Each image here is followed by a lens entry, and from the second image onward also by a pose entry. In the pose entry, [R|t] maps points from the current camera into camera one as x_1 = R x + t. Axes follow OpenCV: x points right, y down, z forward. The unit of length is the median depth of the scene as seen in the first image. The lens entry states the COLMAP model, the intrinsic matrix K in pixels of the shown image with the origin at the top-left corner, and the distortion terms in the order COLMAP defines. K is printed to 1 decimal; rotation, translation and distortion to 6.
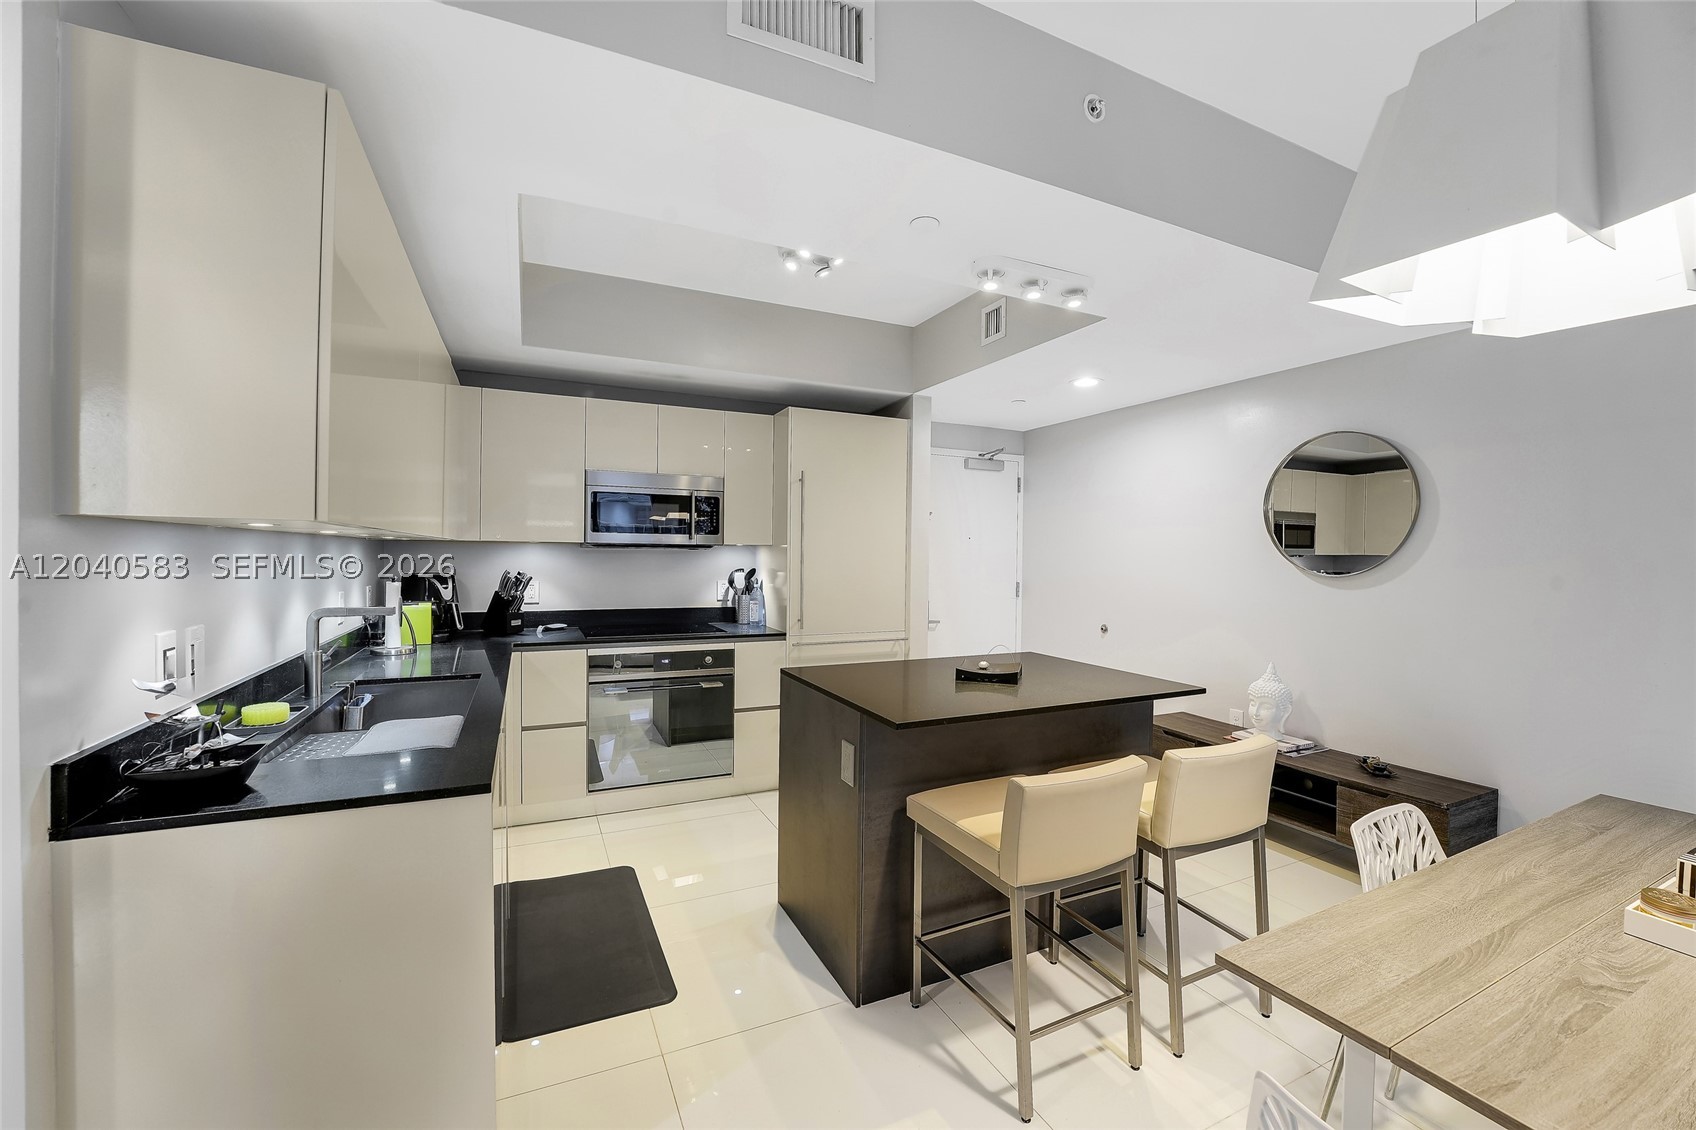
lens RADIAL K [[682.6, 0, 848.0], [0, 682.6, 565.0], [0, 0, 1]] dist [-0.026123, -0.000255]
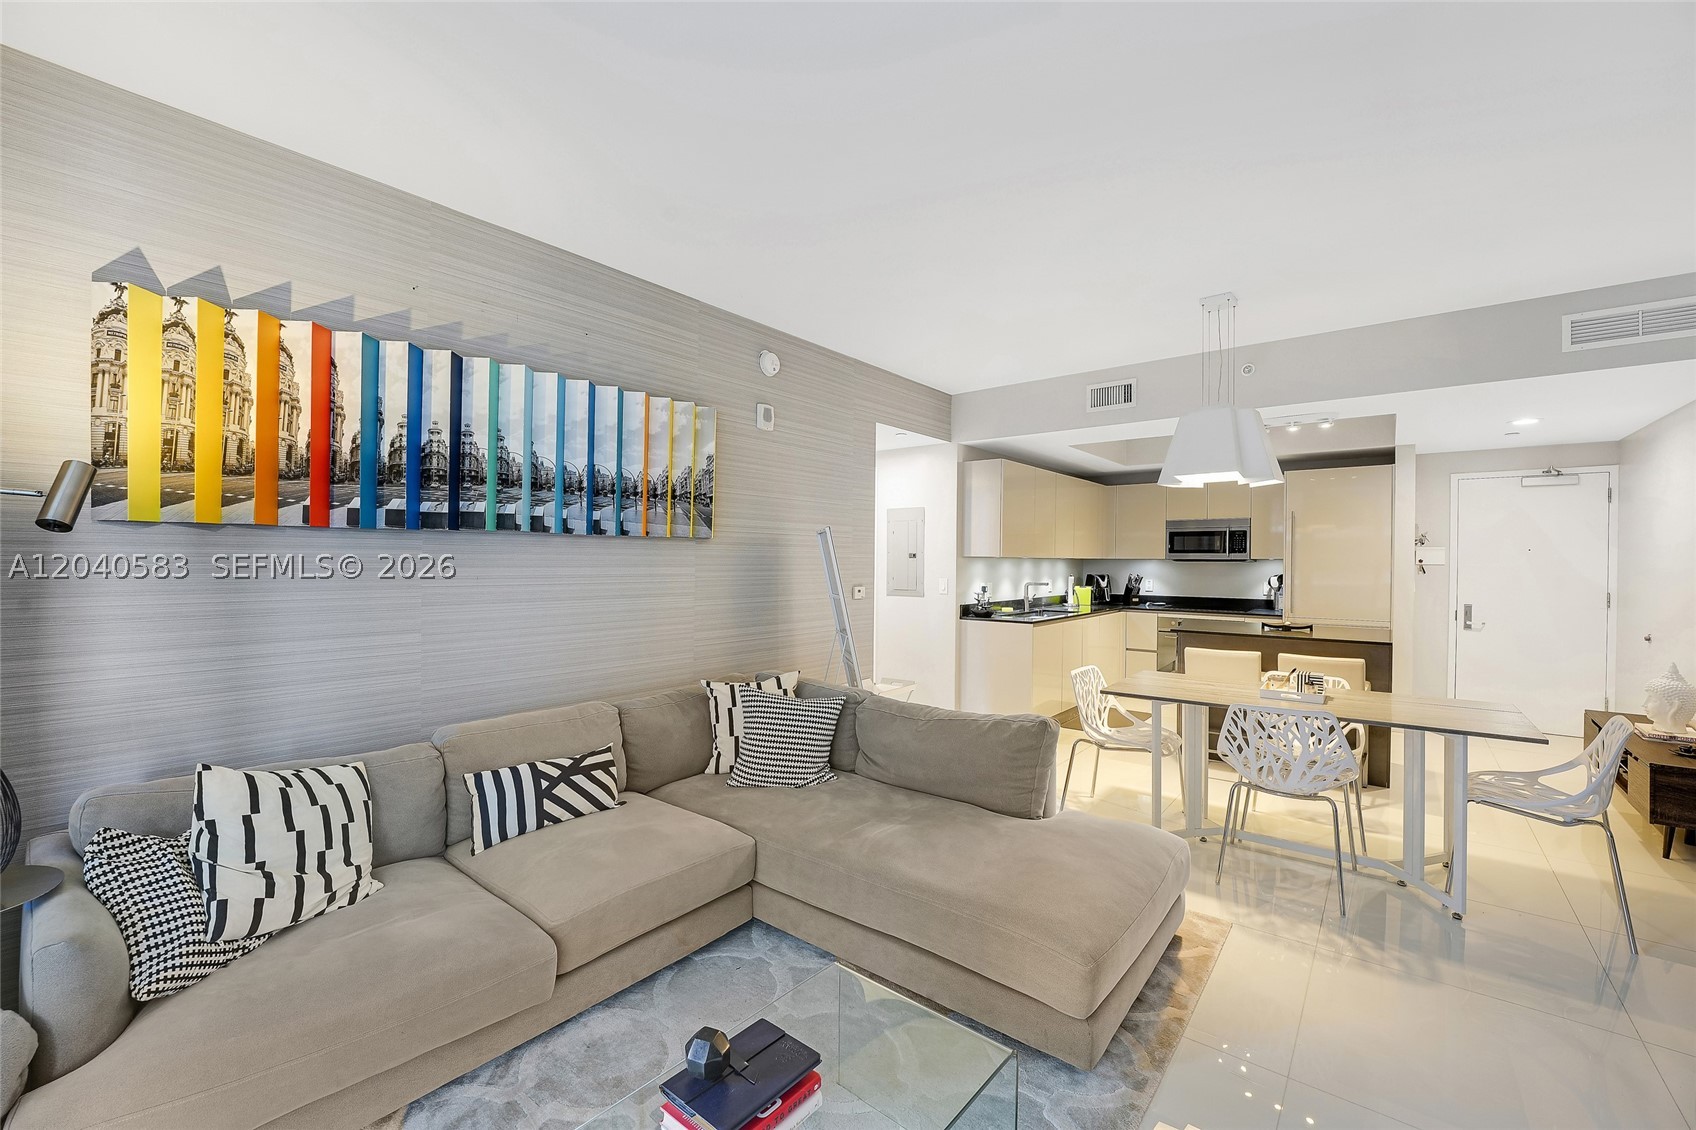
lens RADIAL K [[682.6, 0, 848.0], [0, 682.6, 565.0], [0, 0, 1]] dist [-0.026123, -0.000255]
pose [[0.438055, -0.003186, -0.898943, 0.919027], [-0.013454, 0.999858, -0.010100, 0.014034], [0.898848, 0.016519, 0.437950, -0.618279]]
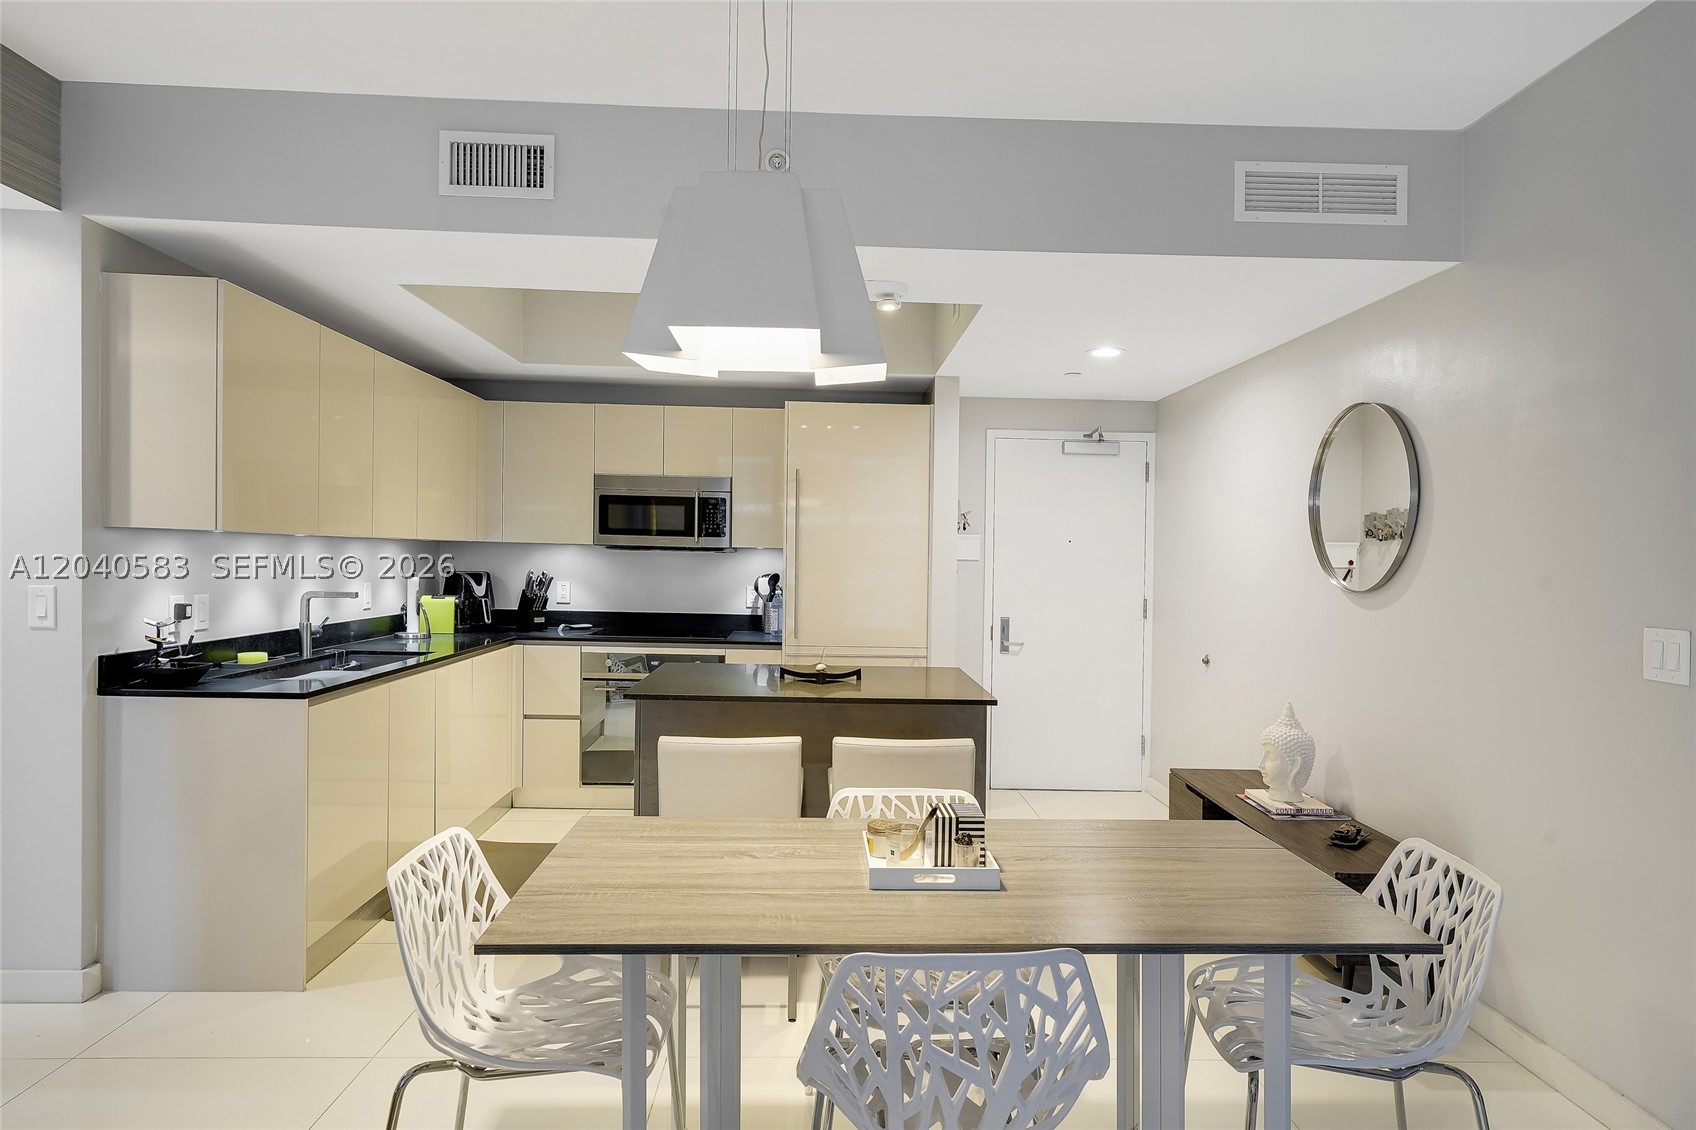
lens RADIAL K [[995.9, 0, 844.0], [0, 995.9, 595.9], [0, 0, 1]] dist [-0.002637, -0.002015]
pose [[0.918538, 0.024637, -0.394564, 0.560333], [-0.017061, 0.999597, 0.022696, 0.003592], [0.394964, -0.014116, 0.918588, -0.241346]]
